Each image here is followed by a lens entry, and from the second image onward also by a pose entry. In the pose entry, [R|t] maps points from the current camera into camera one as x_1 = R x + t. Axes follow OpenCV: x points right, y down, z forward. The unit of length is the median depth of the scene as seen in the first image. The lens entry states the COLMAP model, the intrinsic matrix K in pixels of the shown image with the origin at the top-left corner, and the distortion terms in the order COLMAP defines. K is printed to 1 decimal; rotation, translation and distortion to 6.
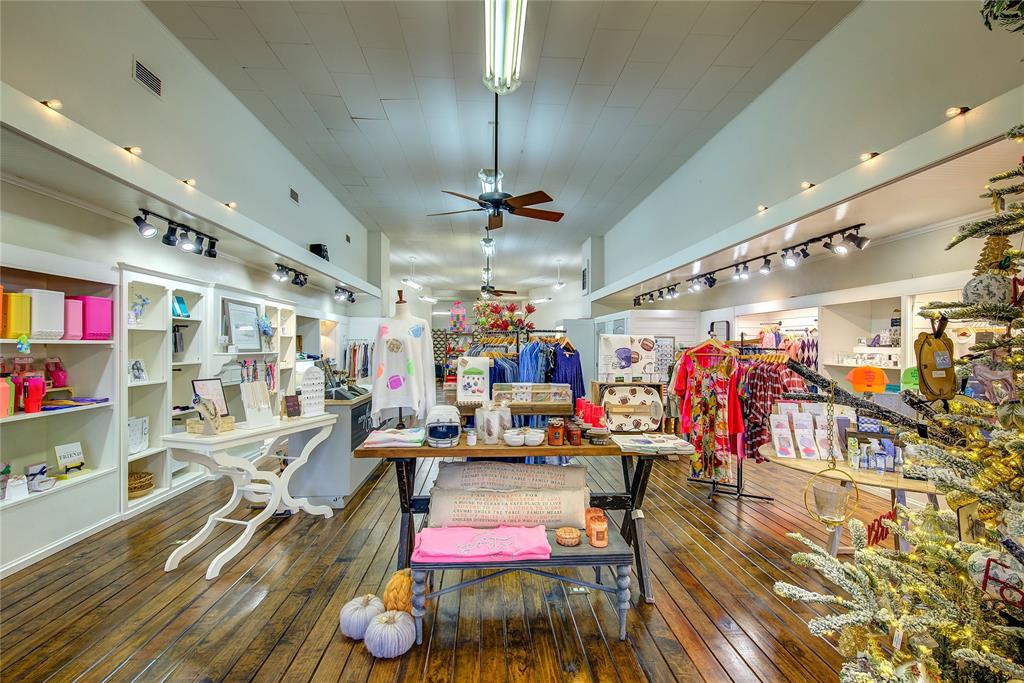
lens RADIAL K [[464.8, 0, 513.3], [0, 464.8, 343.3], [0, 0, 1]] dist [-0.001607, 0.000143]
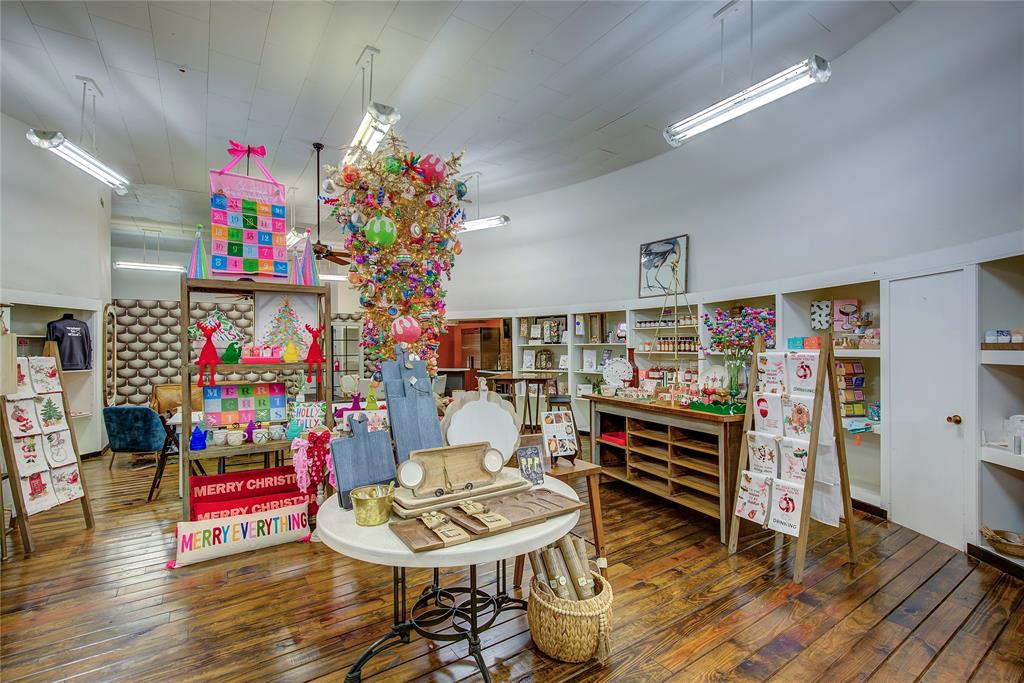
lens RADIAL K [[464.8, 0, 508.4], [0, 464.8, 338.9], [0, 0, 1]] dist [-0.001607, 0.000143]
pose [[0.867790, 0.000264, 0.496931, -0.271443], [0.004064, 0.999963, -0.007628, 0.014647], [-0.496914, 0.008638, 0.867757, 1.649487]]
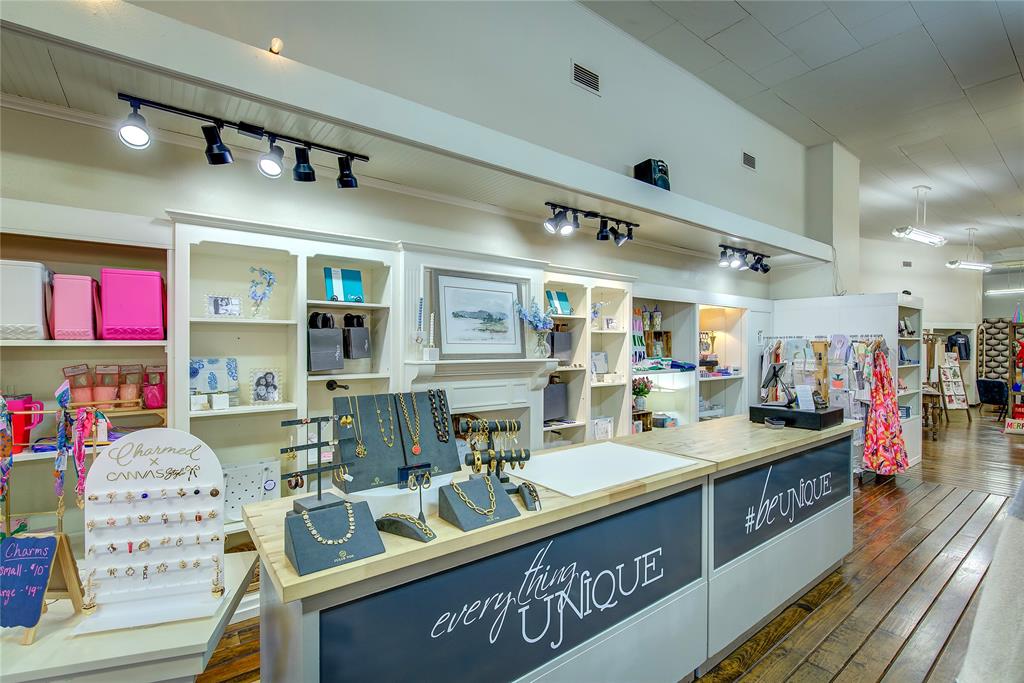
lens RADIAL K [[464.8, 0, 516.9], [0, 464.8, 346.8], [0, 0, 1]] dist [-0.001607, 0.000143]
pose [[0.558108, 0.011838, -0.829684, -0.051351], [-0.002094, 0.999915, 0.012858, -0.003652], [0.829765, -0.005439, 0.558086, 0.552844]]
